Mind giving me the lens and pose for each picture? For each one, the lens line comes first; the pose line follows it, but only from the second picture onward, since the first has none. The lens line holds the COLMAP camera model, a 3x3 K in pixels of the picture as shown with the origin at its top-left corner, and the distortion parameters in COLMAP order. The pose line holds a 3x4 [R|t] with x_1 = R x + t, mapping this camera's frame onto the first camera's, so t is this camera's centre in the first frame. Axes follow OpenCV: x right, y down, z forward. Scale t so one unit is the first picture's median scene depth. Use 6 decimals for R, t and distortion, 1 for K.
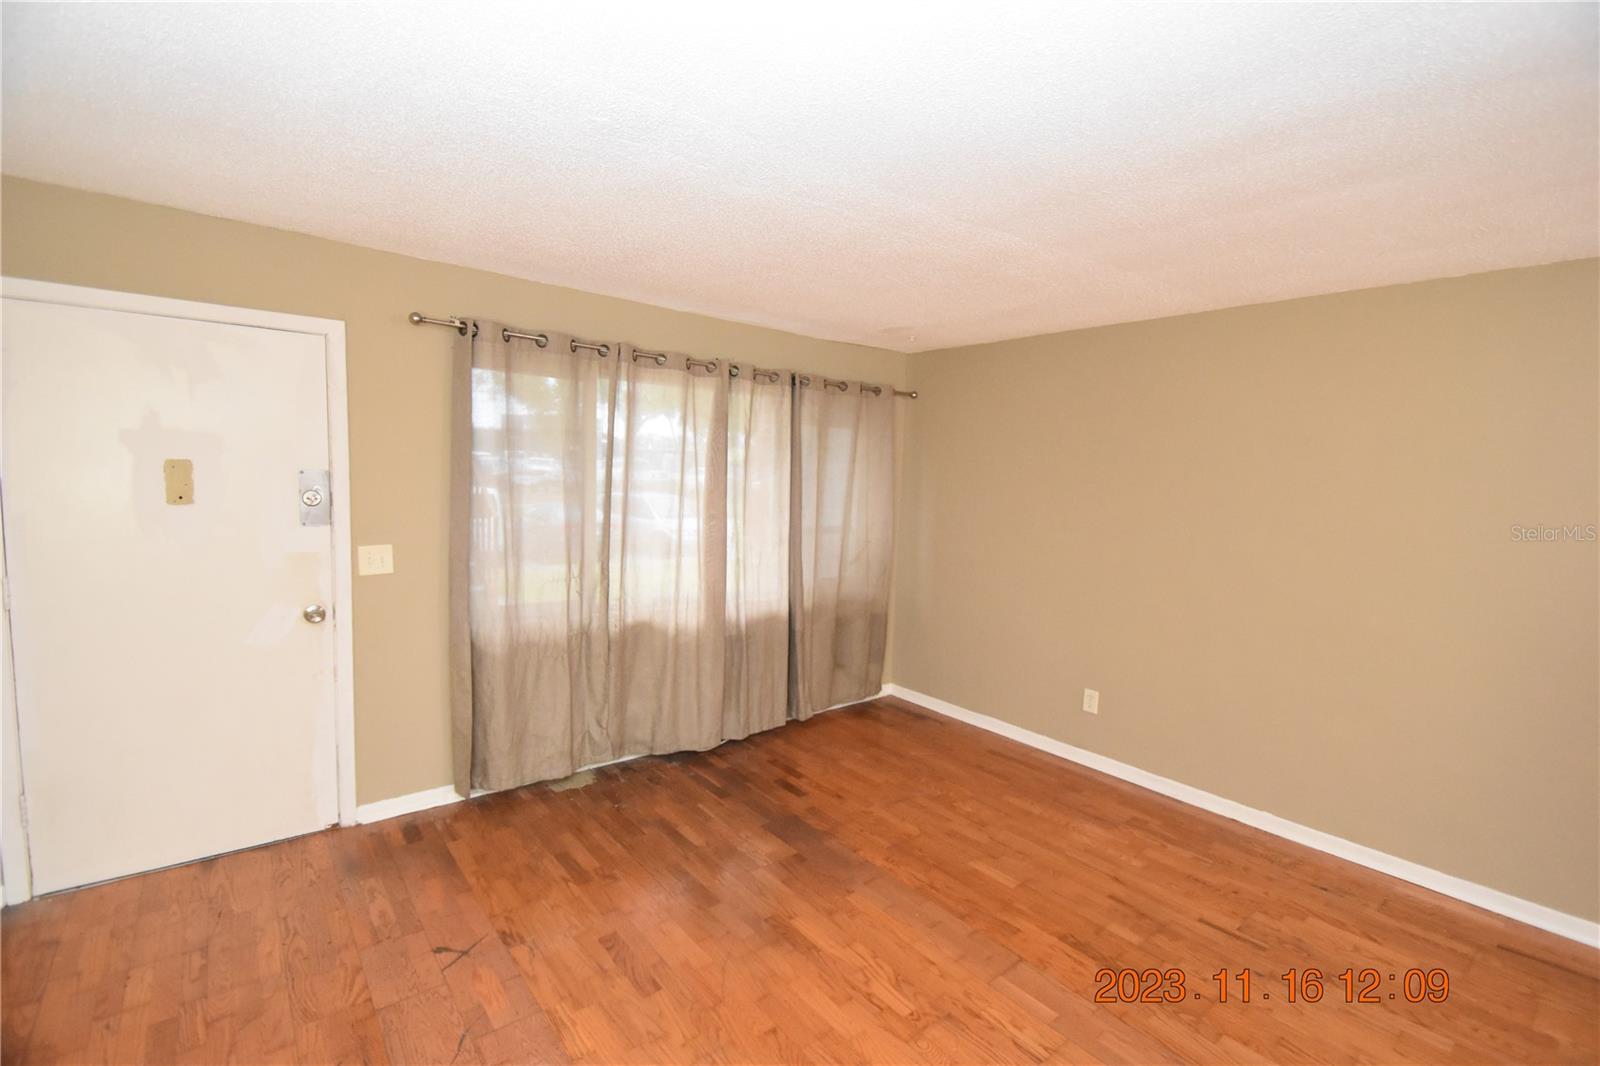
lens RADIAL K [[705.4, 0, 802.8], [0, 705.4, 539.4], [0, 0, 1]] dist [0.000535, -0.007143]
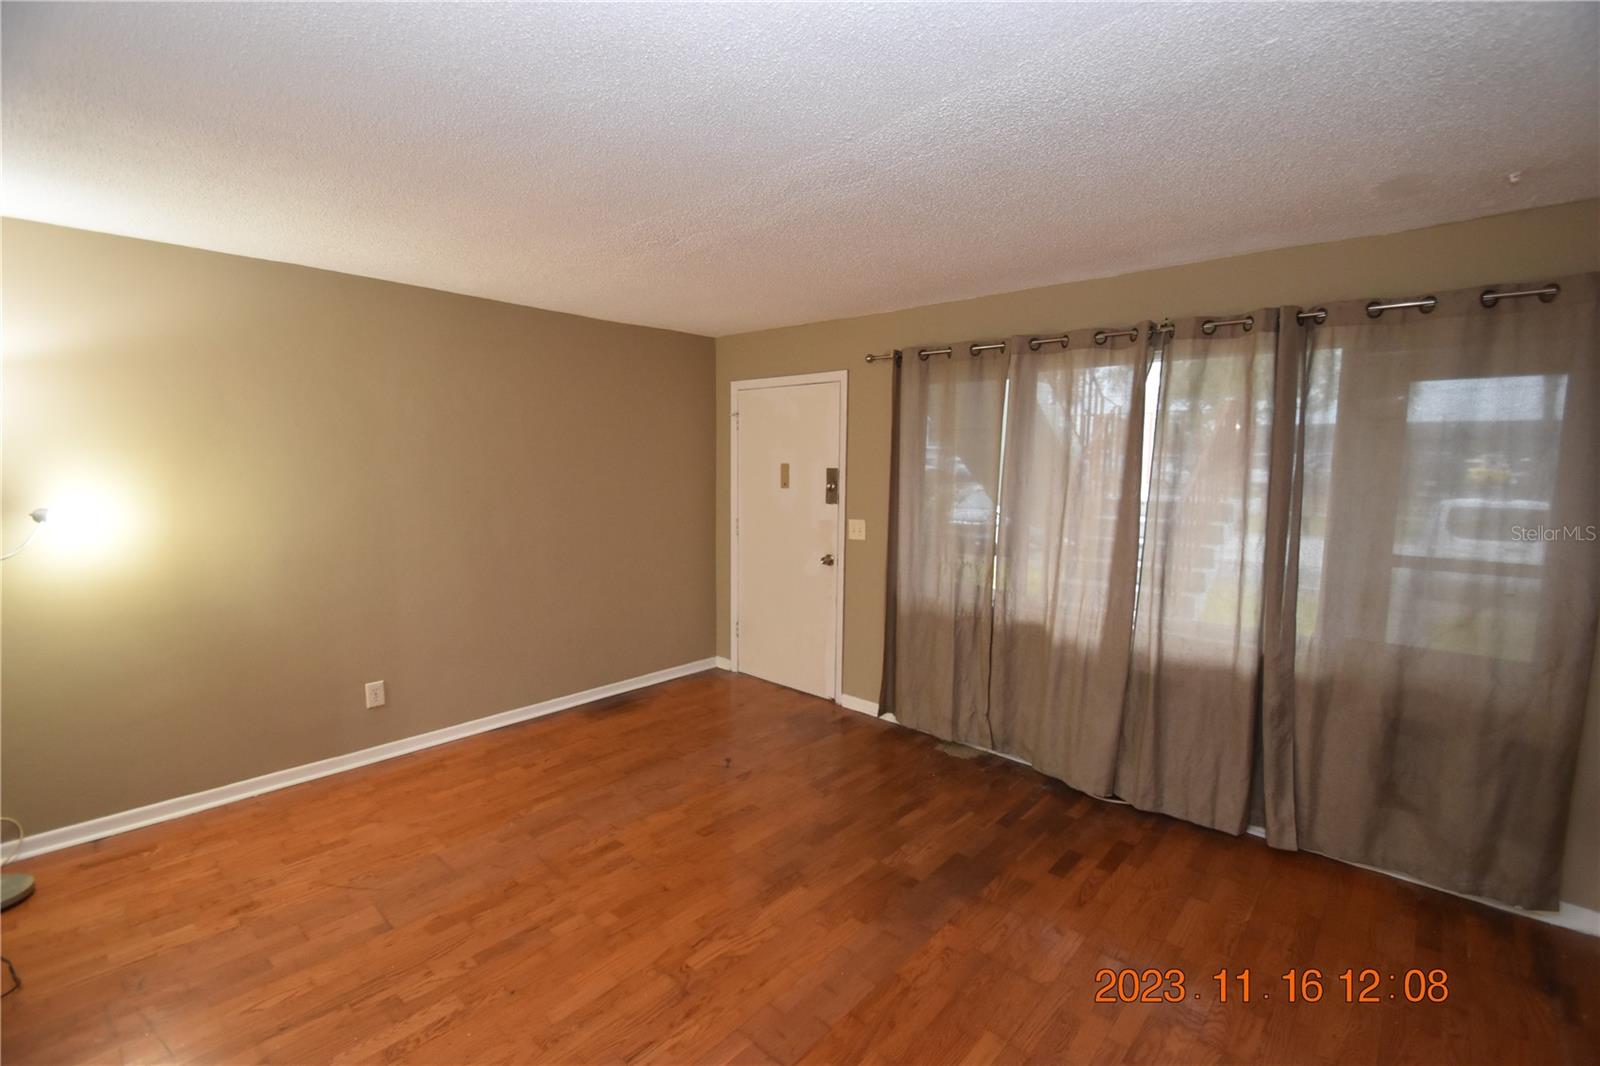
lens RADIAL K [[705.4, 0, 789.4], [0, 705.4, 534.0], [0, 0, 1]] dist [0.000535, -0.007143]
pose [[0.128539, 0.063954, -0.989640, 0.756122], [-0.099752, 0.993691, 0.051259, -0.020263], [0.986675, 0.092129, 0.134108, 0.616184]]
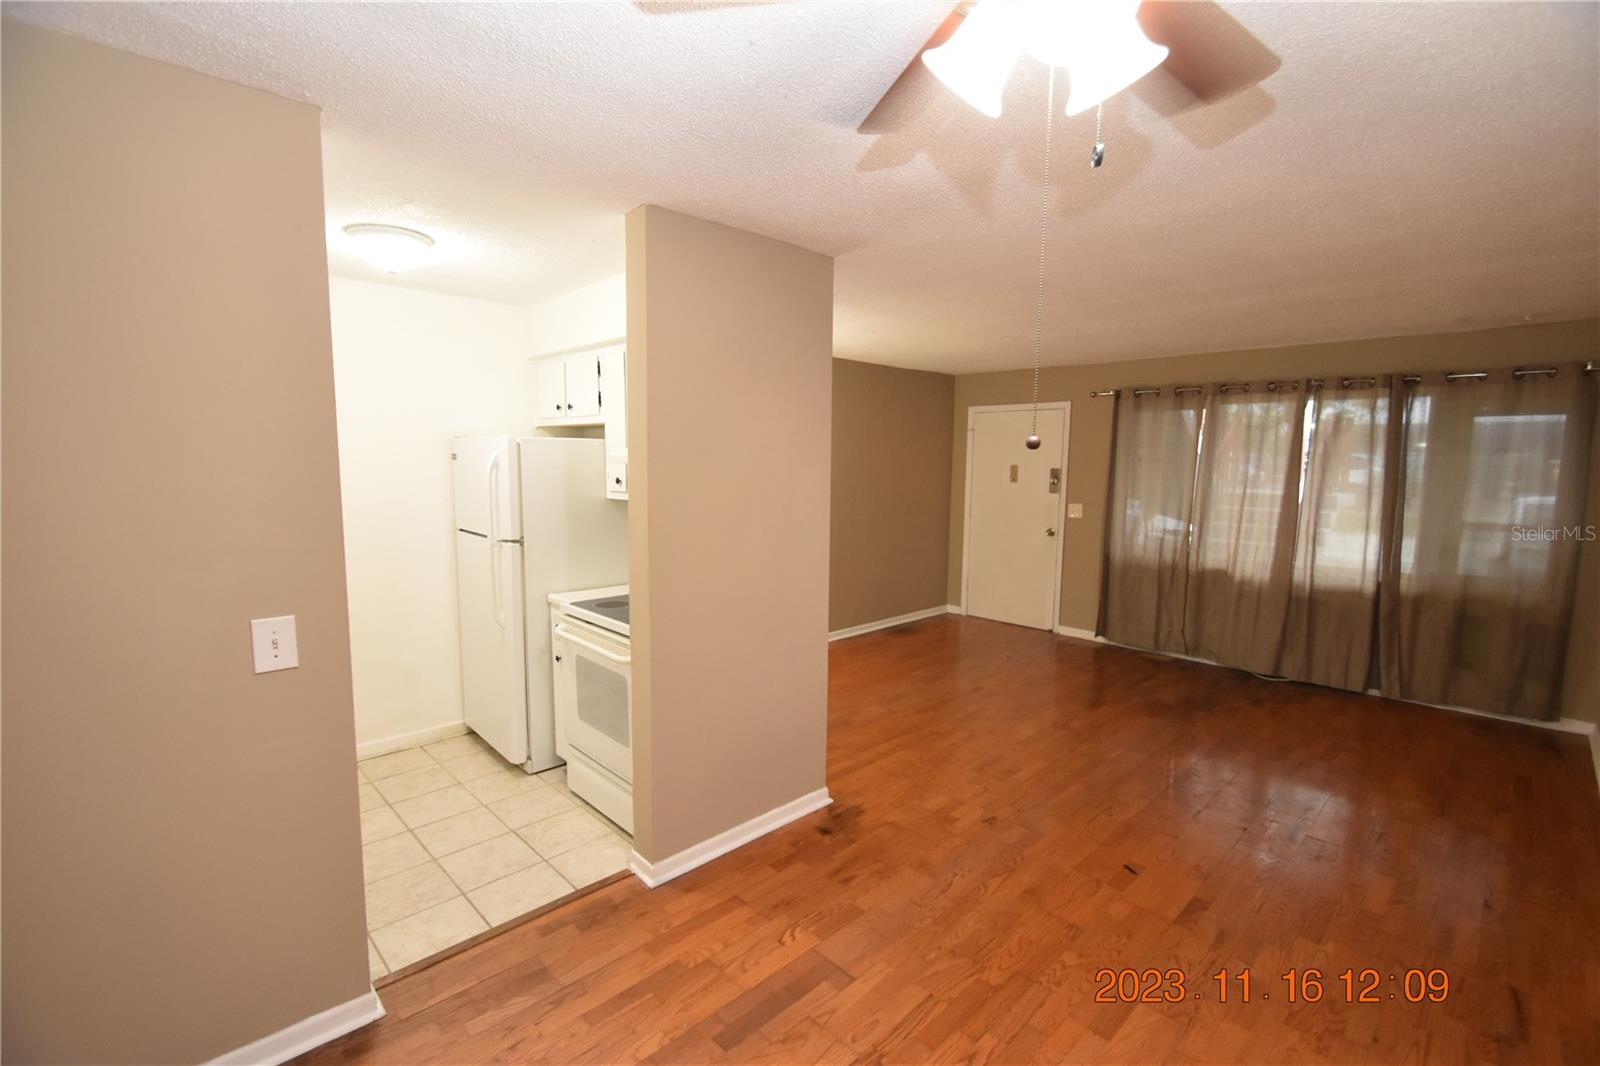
lens RADIAL K [[705.4, 0, 794.3], [0, 705.4, 534.2], [0, 0, 1]] dist [0.000535, -0.007143]
pose [[0.067661, 0.062020, -0.995779, 1.328530], [-0.107760, 0.992682, 0.054505, 0.069254], [0.991872, 0.103617, 0.073849, 0.016779]]
